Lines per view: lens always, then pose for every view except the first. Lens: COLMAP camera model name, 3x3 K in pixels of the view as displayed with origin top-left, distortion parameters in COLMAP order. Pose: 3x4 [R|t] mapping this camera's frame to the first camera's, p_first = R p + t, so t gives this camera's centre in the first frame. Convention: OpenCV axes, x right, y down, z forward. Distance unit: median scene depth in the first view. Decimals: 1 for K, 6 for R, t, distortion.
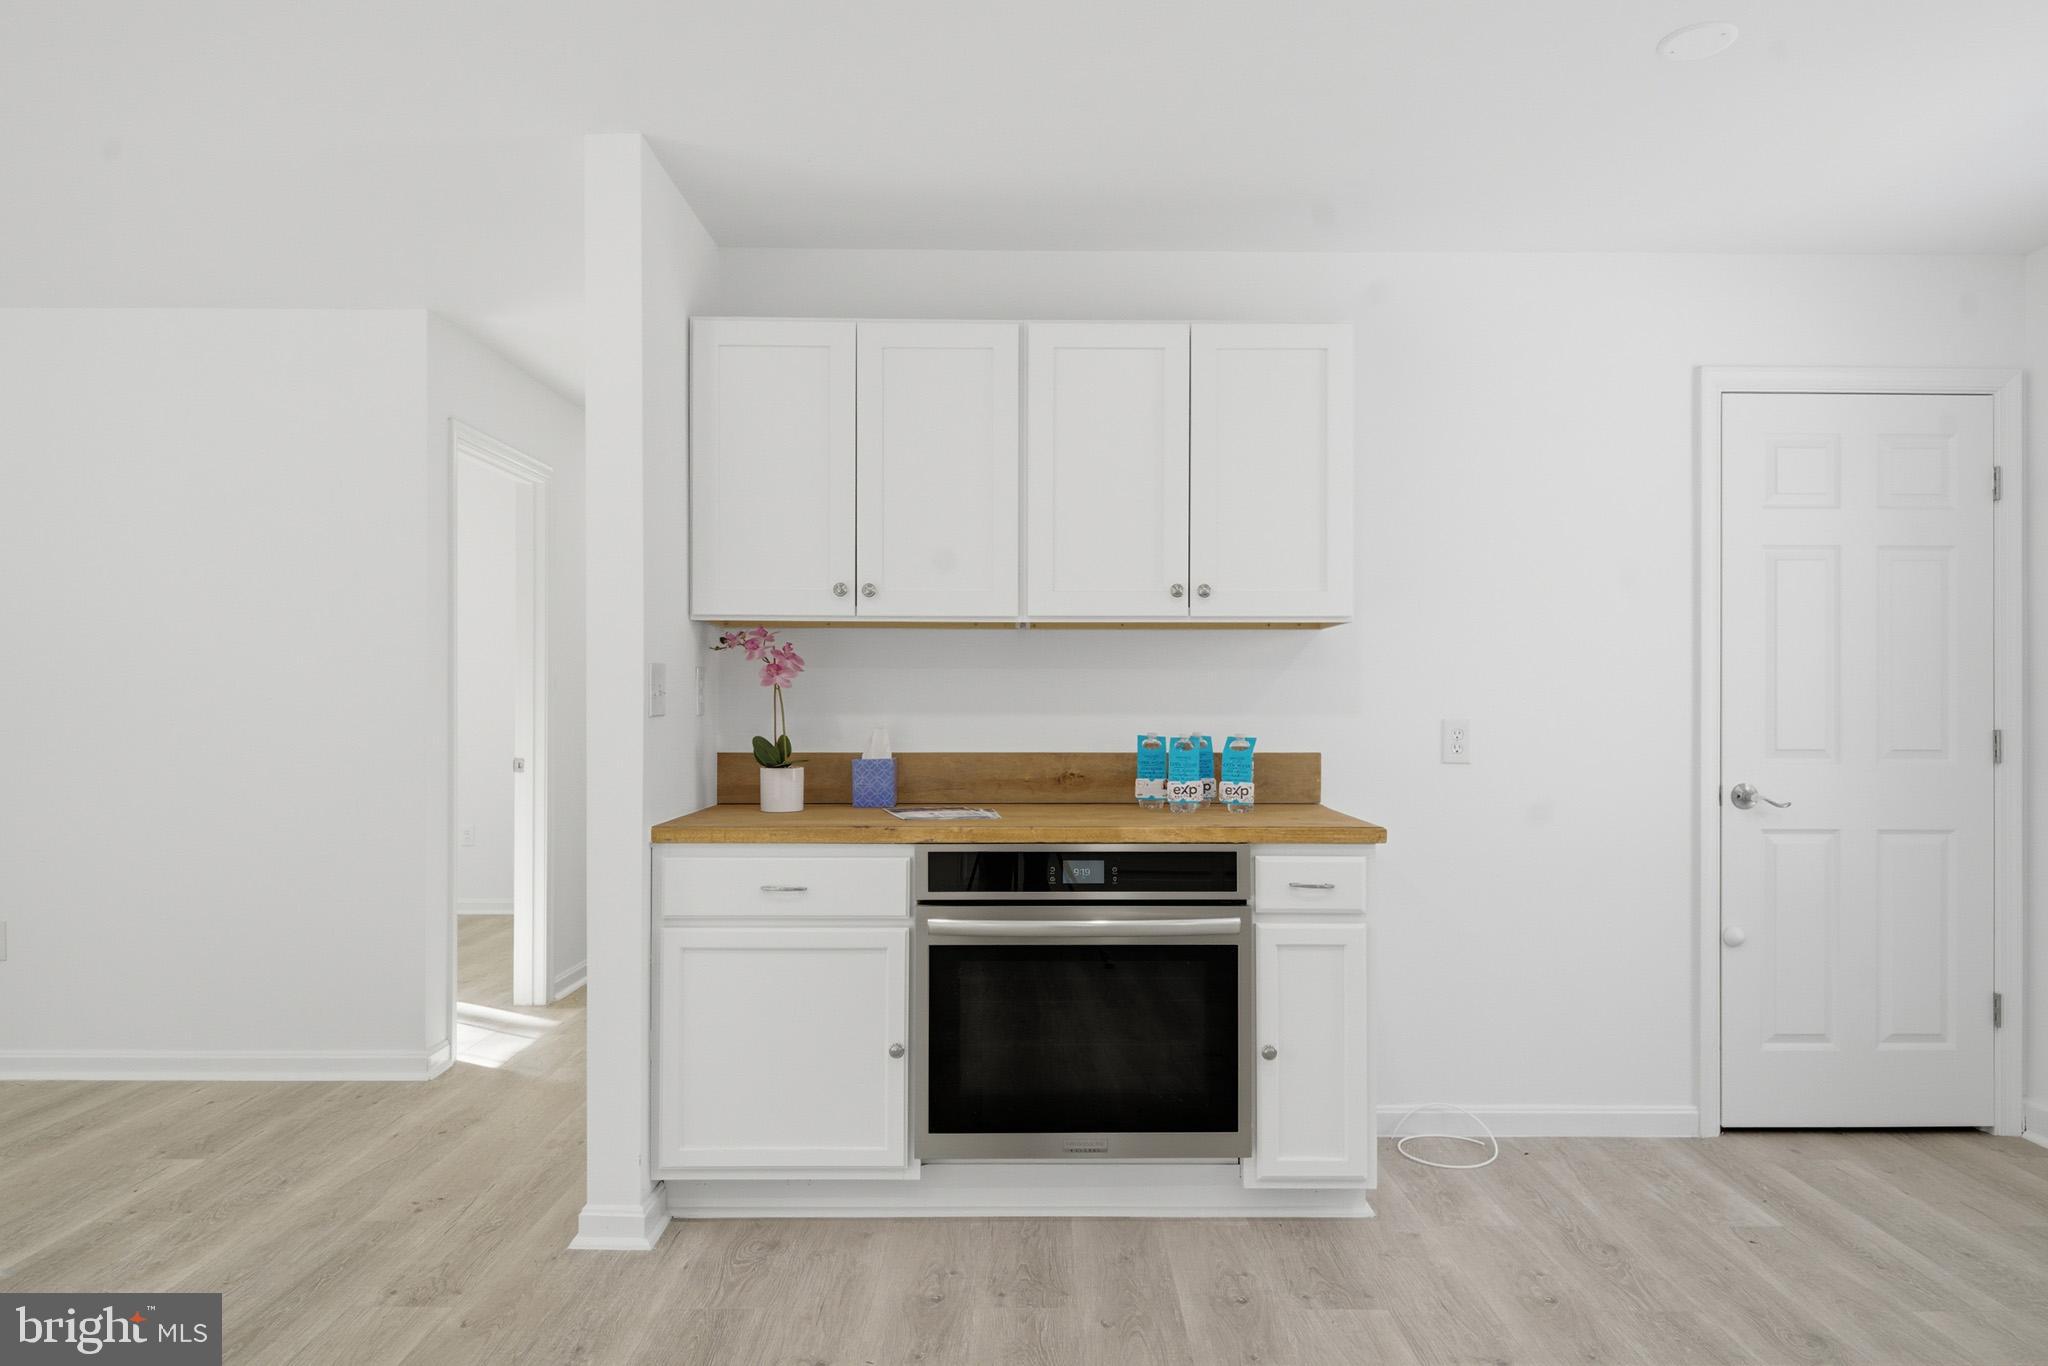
lens RADIAL K [[1248.7, 0, 1035.4], [0, 1248.7, 699.4], [0, 0, 1]] dist [0.007710, -0.006783]
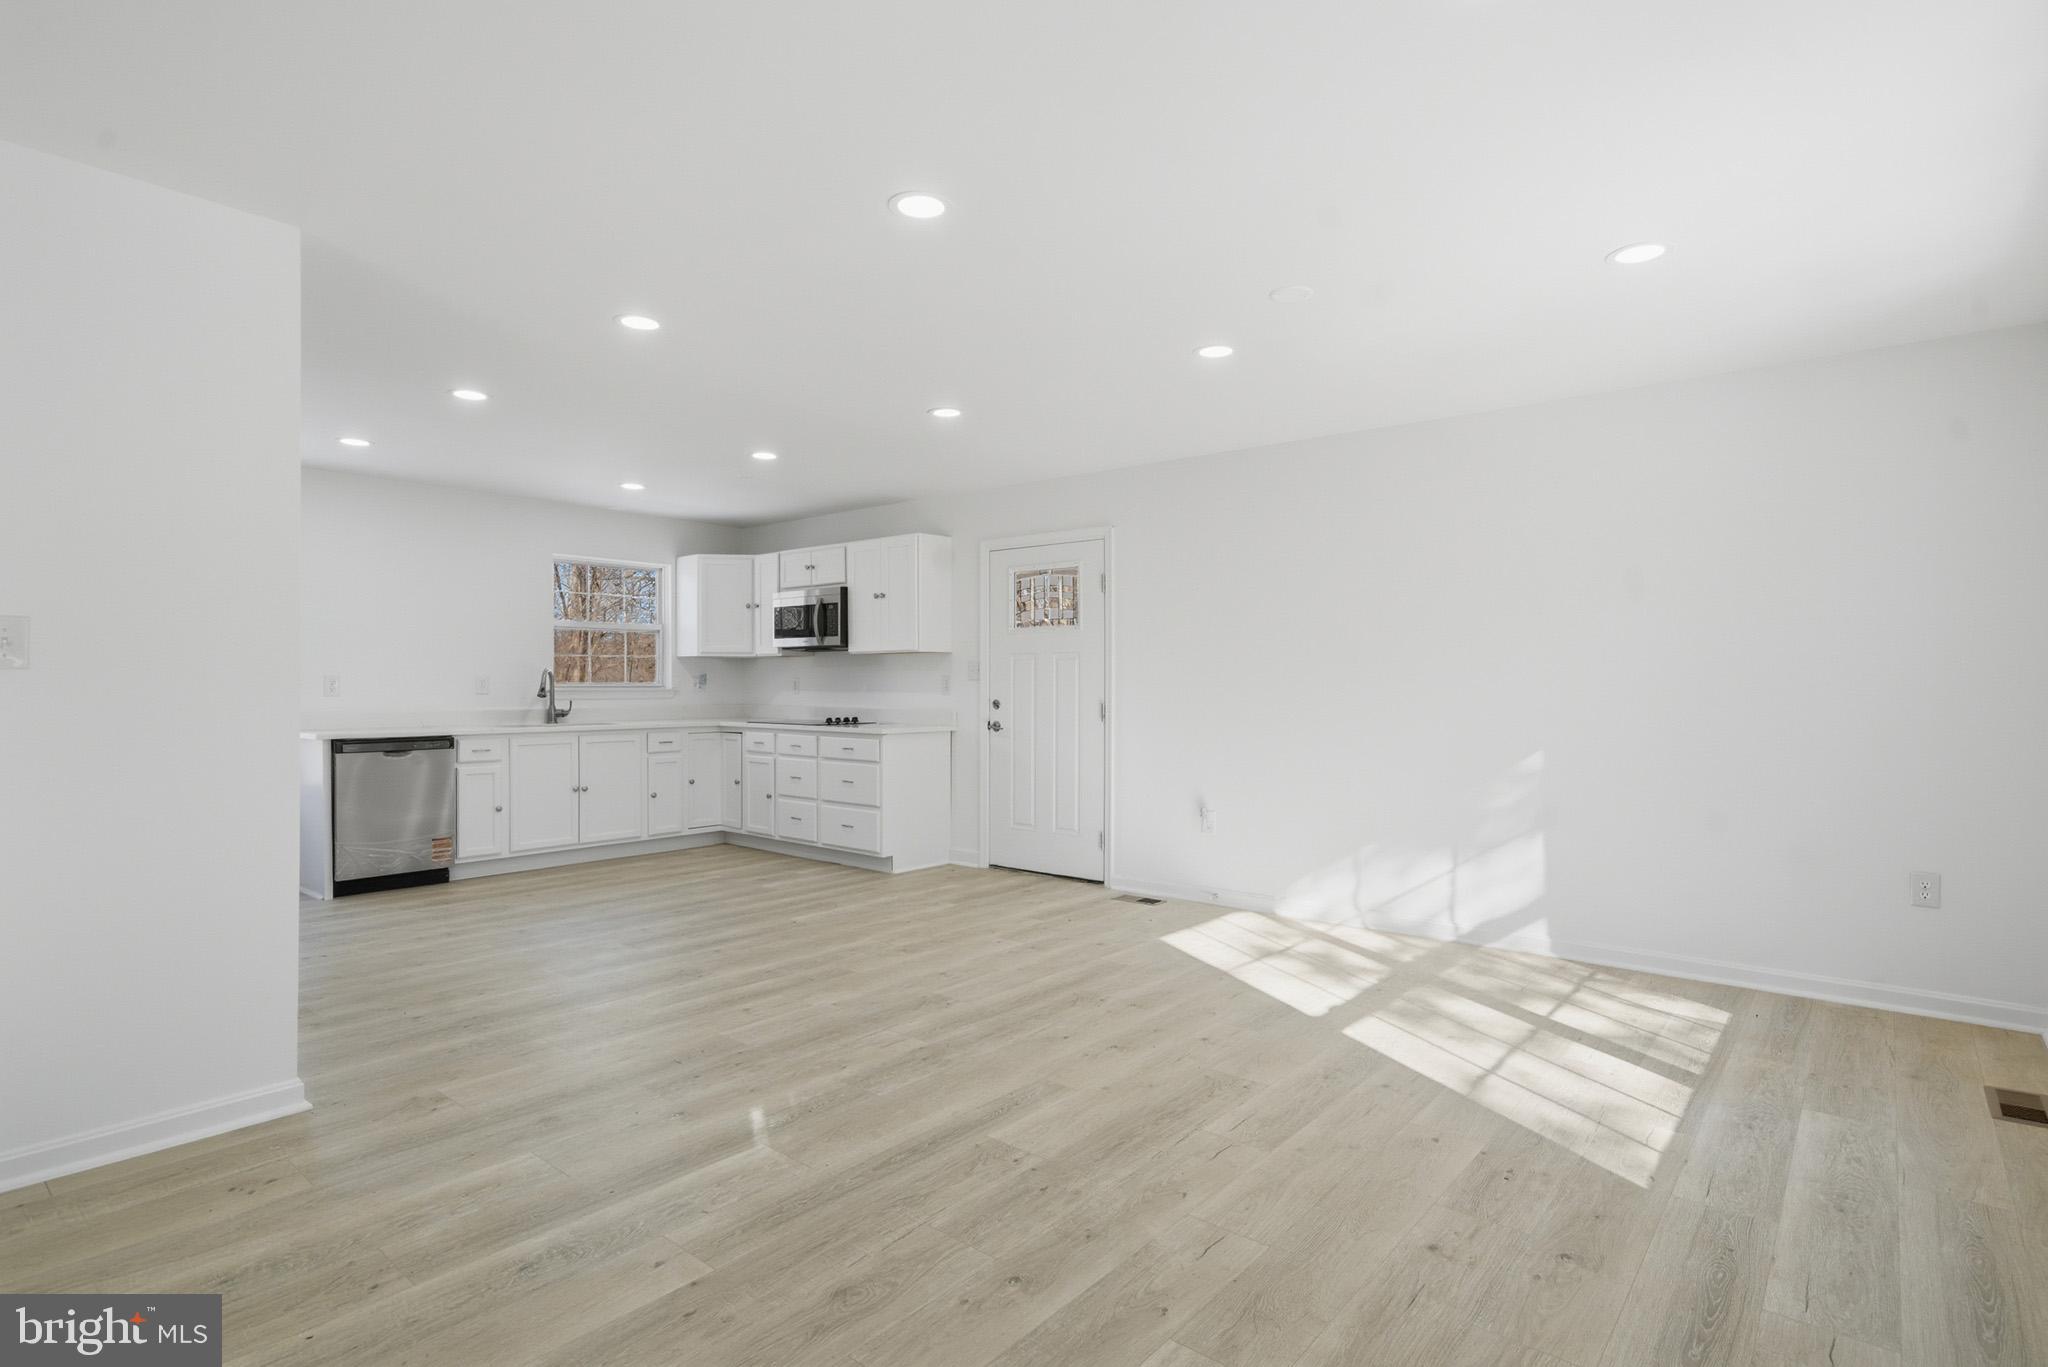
lens RADIAL K [[1033.0, 0, 1038.7], [0, 1033.0, 687.9], [0, 0, 1]] dist [-0.010807, 0.004601]
pose [[-0.770207, -0.006031, 0.637766, -1.456705], [-0.008126, 0.999967, -0.000358, 0.002247], [-0.637742, -0.005459, -0.770230, 1.209963]]
